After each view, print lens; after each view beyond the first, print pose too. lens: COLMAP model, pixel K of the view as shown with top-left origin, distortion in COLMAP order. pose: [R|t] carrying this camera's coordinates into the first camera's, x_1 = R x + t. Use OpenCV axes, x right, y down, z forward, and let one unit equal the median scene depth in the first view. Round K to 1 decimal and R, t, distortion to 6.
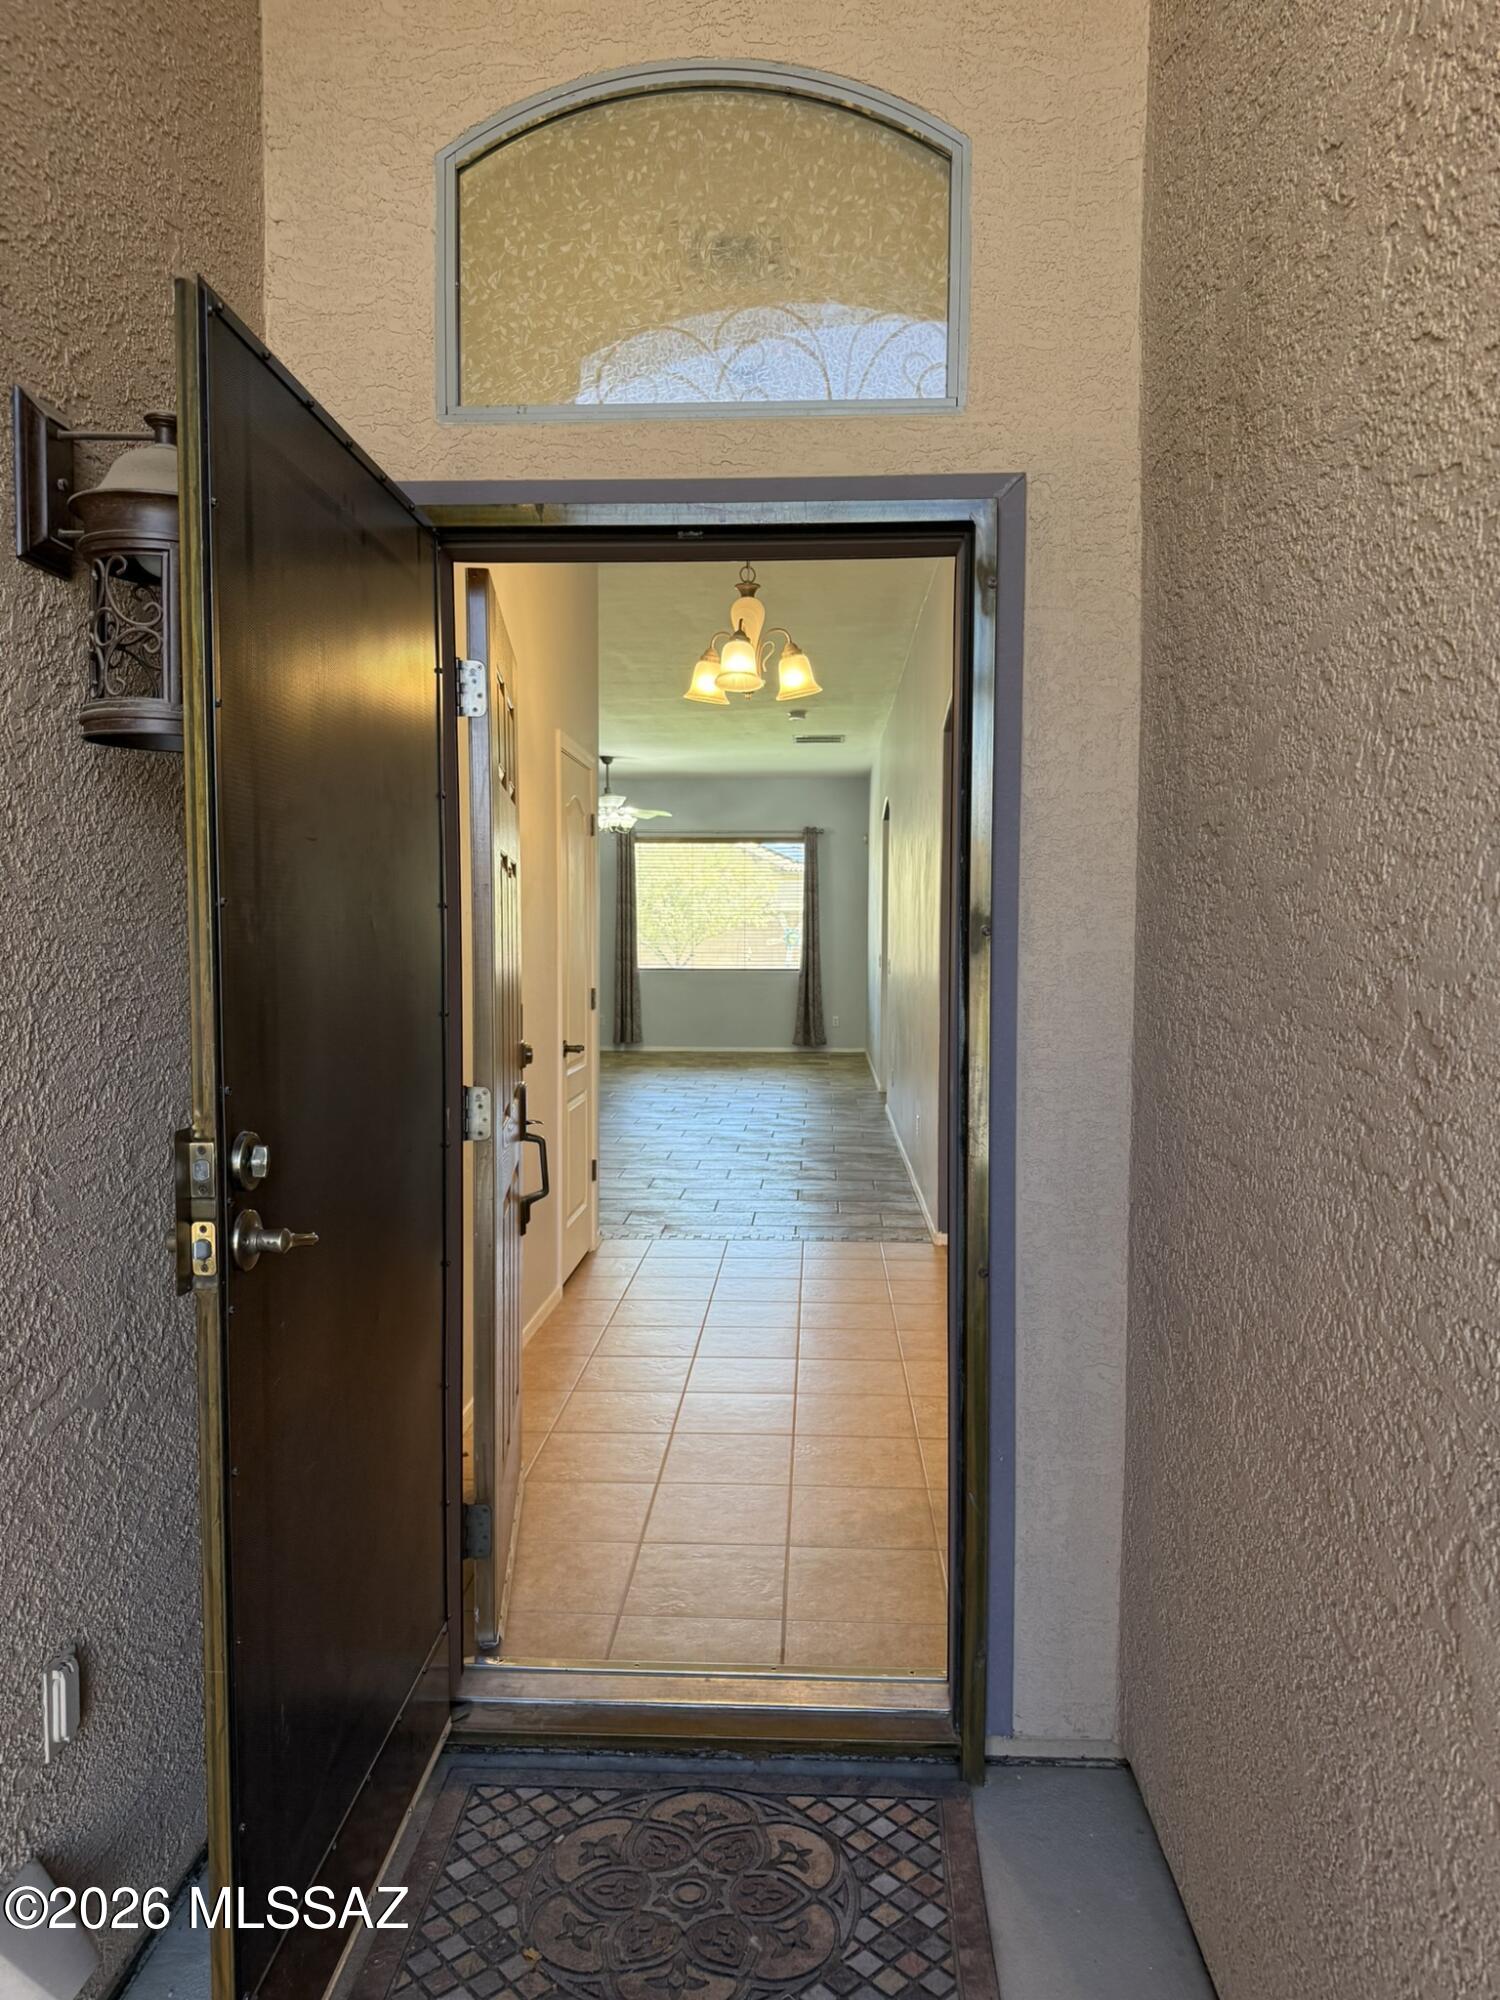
lens RADIAL K [[1435.7, 0, 750.6], [0, 1435.7, 989.2], [0, 0, 1]] dist [0.052497, -0.005788]
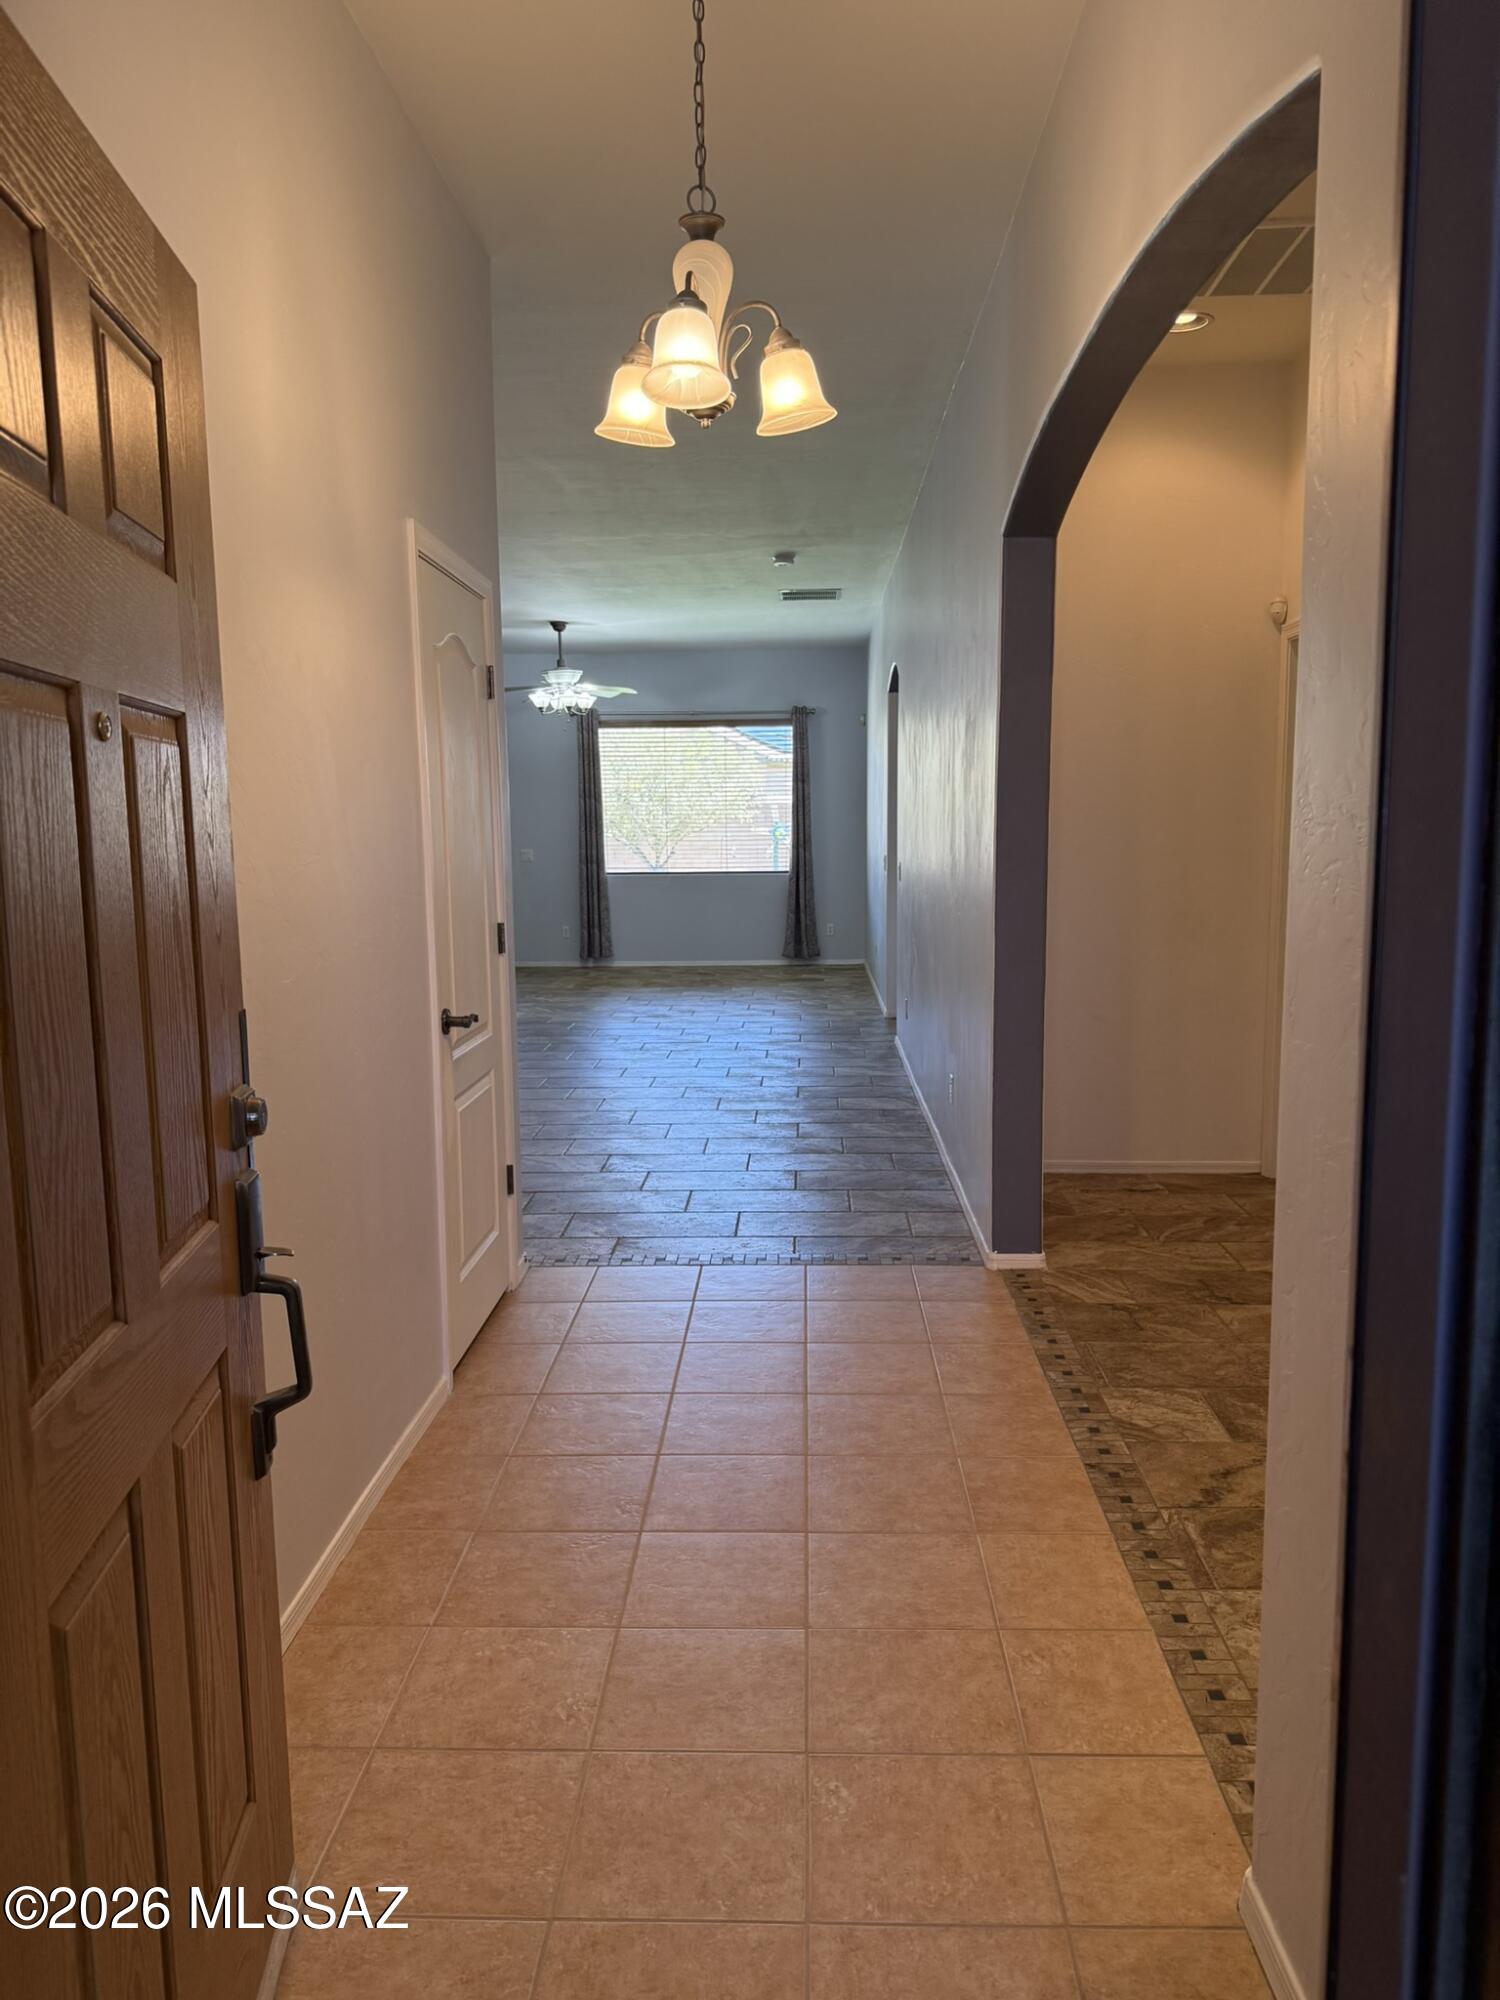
lens RADIAL K [[1435.7, 0, 756.1], [0, 1435.7, 1035.7], [0, 0, 1]] dist [0.052497, -0.005788]
pose [[0.999794, -0.016671, 0.011568, 0.002756], [0.015363, 0.994331, 0.105209, -0.009335], [-0.013256, -0.105010, 0.994383, 0.158214]]
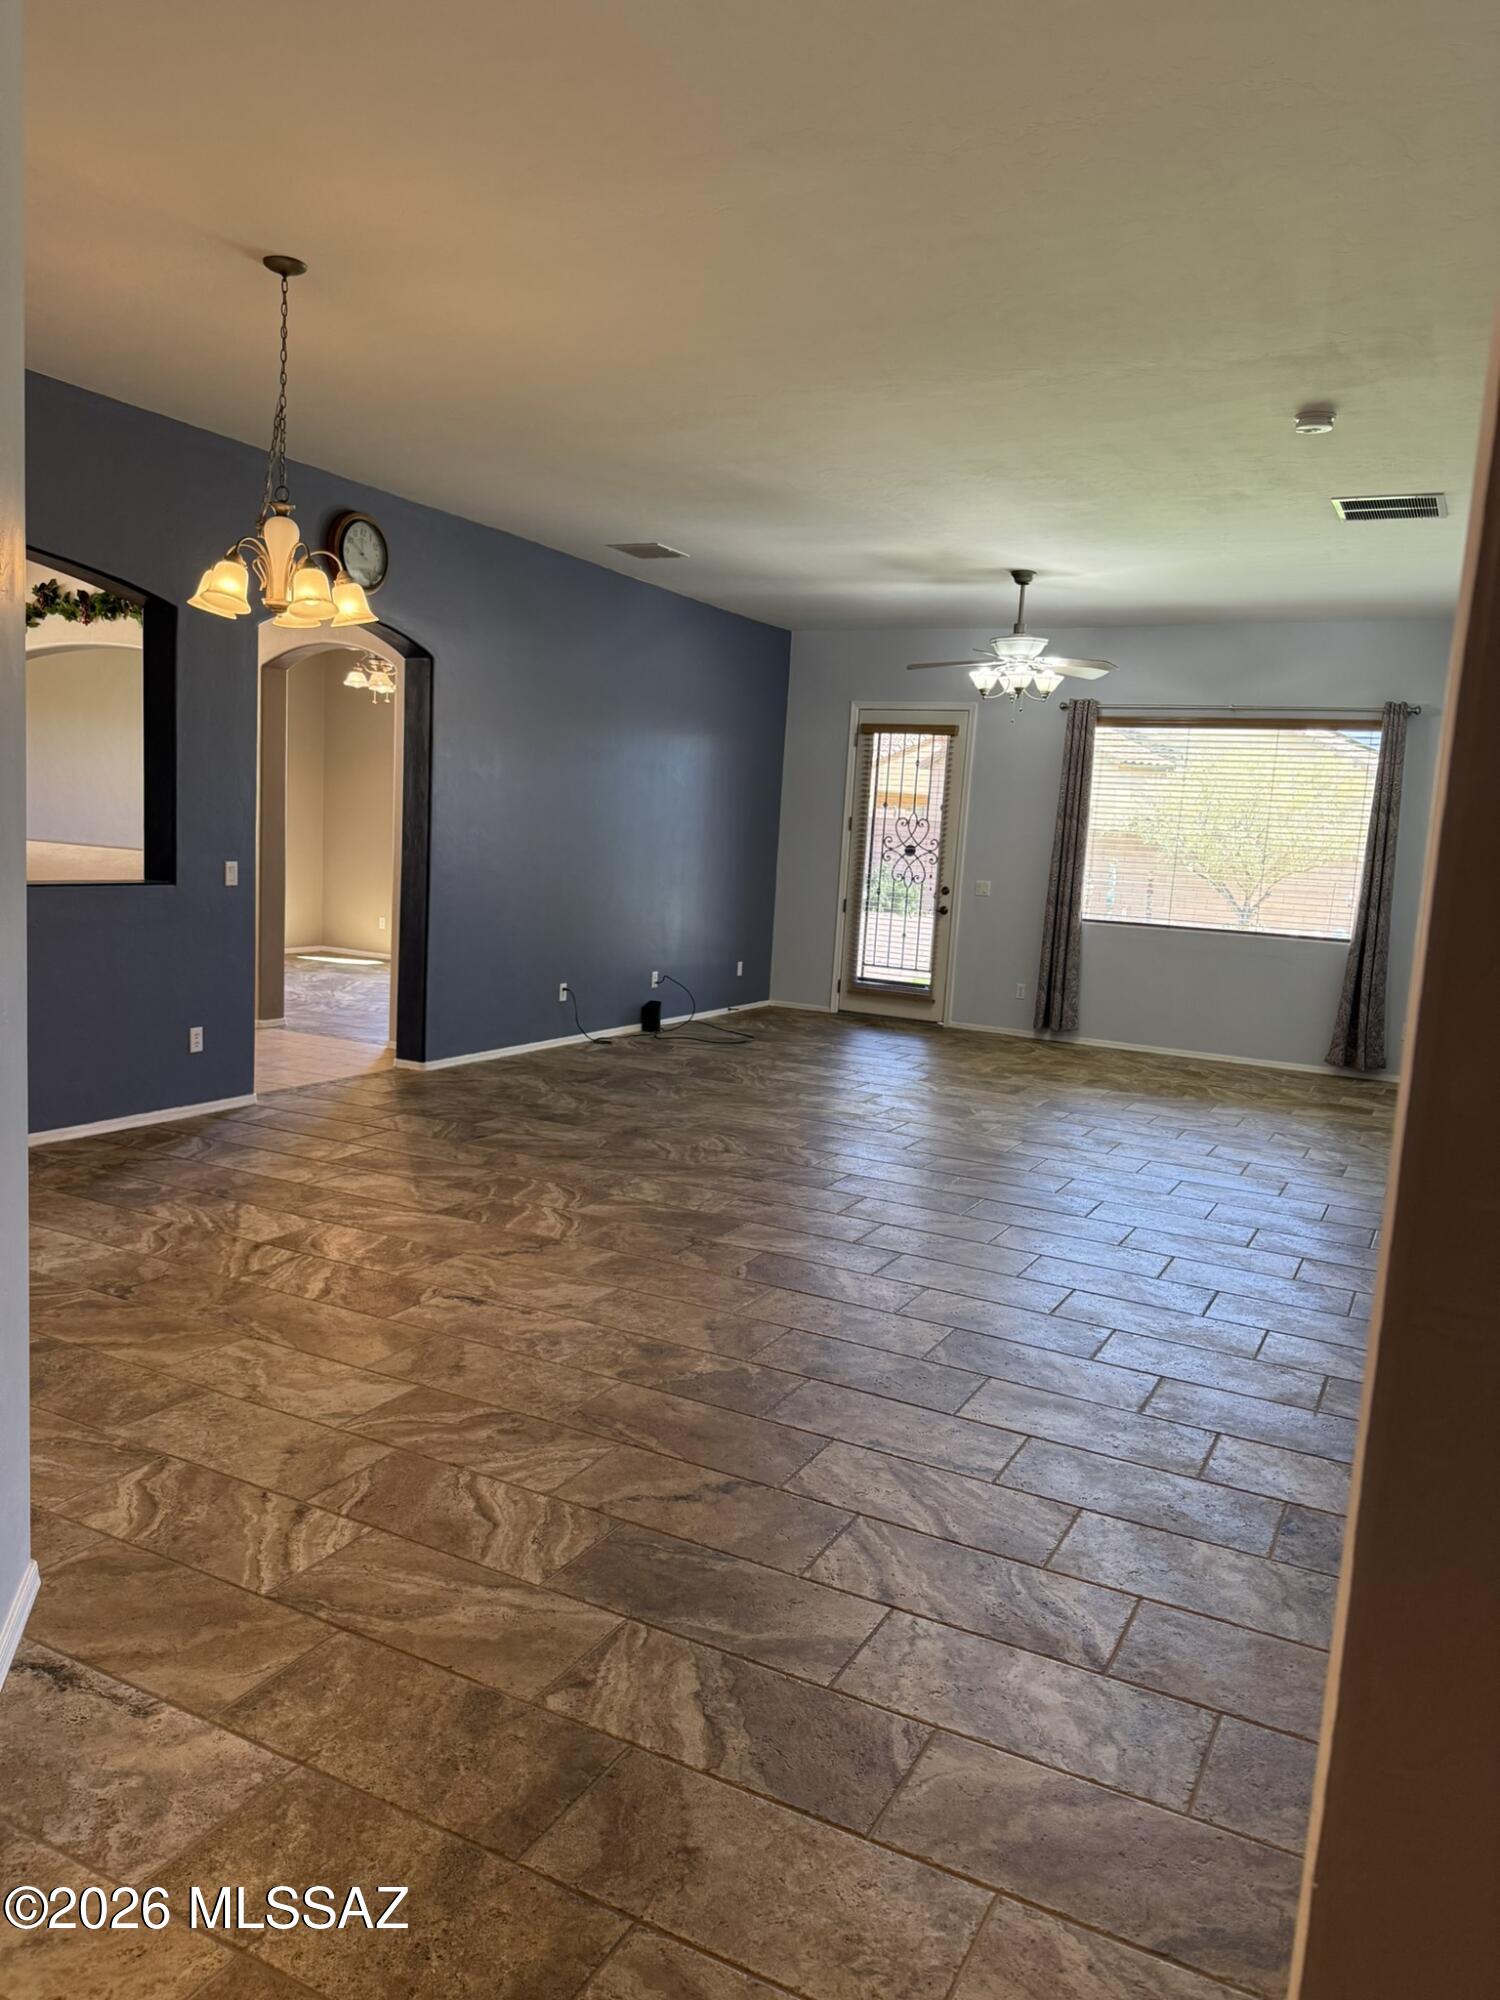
lens RADIAL K [[1435.7, 0, 749.9], [0, 1435.7, 991.2], [0, 0, 1]] dist [0.052497, -0.005788]
pose [[0.910233, 0.098486, -0.402214, 0.072072], [-0.074575, 0.994412, 0.074722, -0.027374], [0.407326, -0.038019, 0.912491, 0.474186]]
